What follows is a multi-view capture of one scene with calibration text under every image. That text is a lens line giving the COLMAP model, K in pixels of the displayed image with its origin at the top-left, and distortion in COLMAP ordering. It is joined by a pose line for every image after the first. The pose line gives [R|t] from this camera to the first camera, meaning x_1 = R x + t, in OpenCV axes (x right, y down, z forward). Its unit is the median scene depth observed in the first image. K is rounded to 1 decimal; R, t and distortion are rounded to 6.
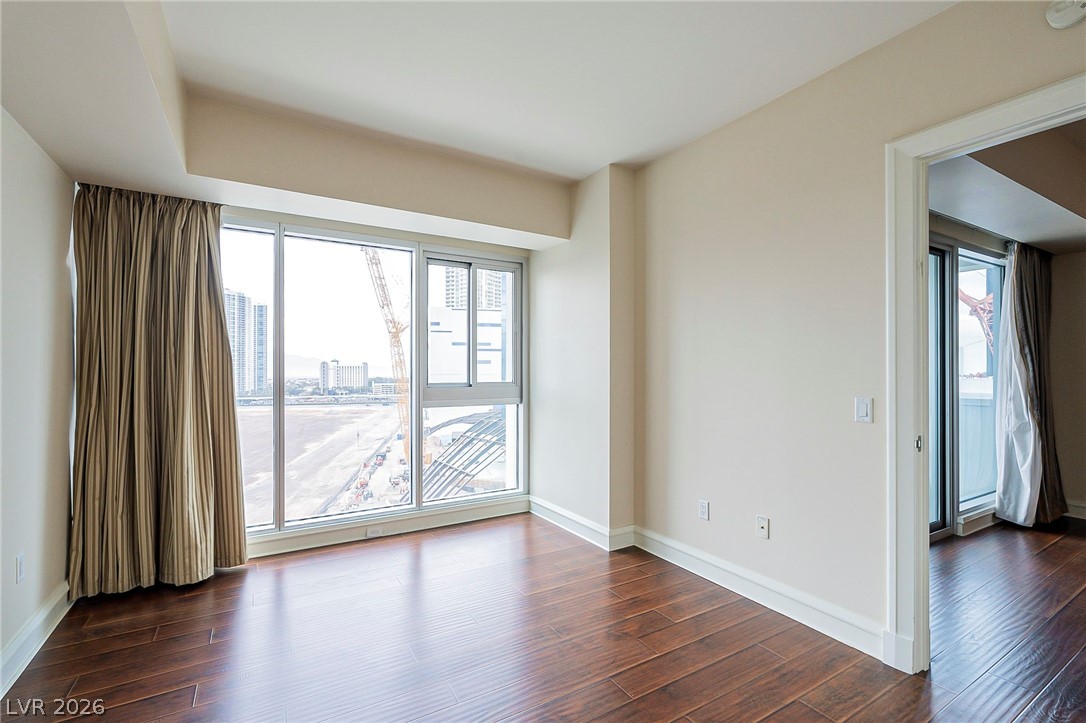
lens RADIAL K [[471.8, 0, 543.4], [0, 471.8, 367.7], [0, 0, 1]] dist [0.000092, -0.000038]
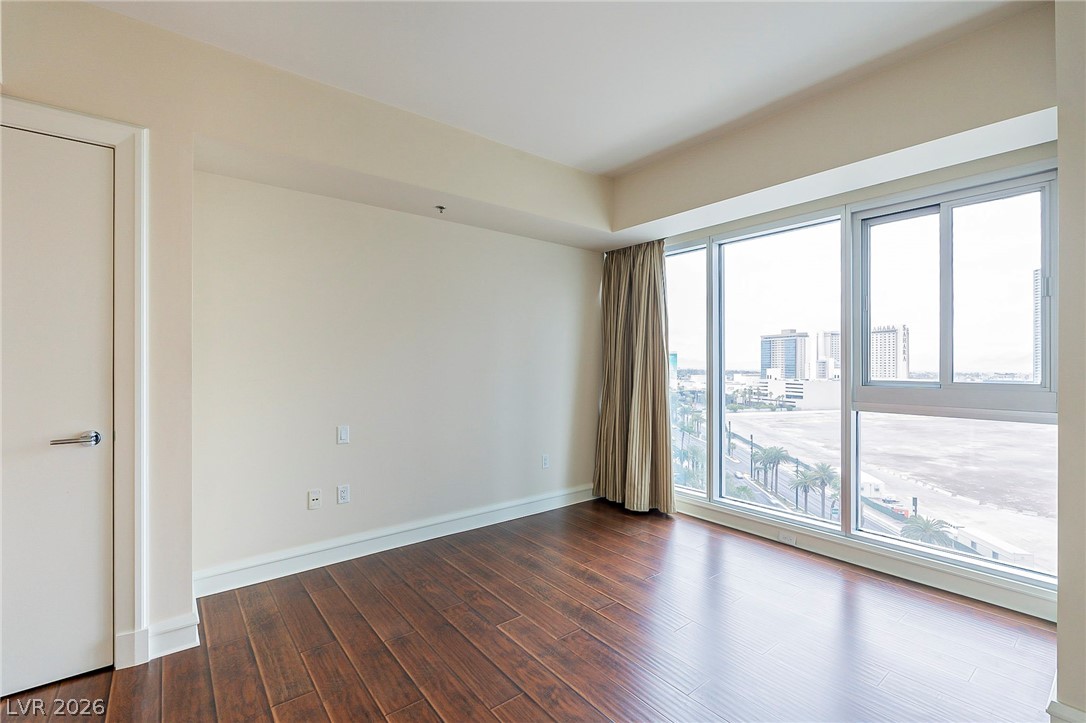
lens RADIAL K [[481.6, 0, 542.8], [0, 481.6, 364.3], [0, 0, 1]] dist [0.001406, 0.000478]
pose [[0.132758, 0.002398, -0.991146, 0.558018], [0.003282, 0.999991, 0.002859, 0.003397], [0.991143, -0.003633, 0.132749, 0.435595]]
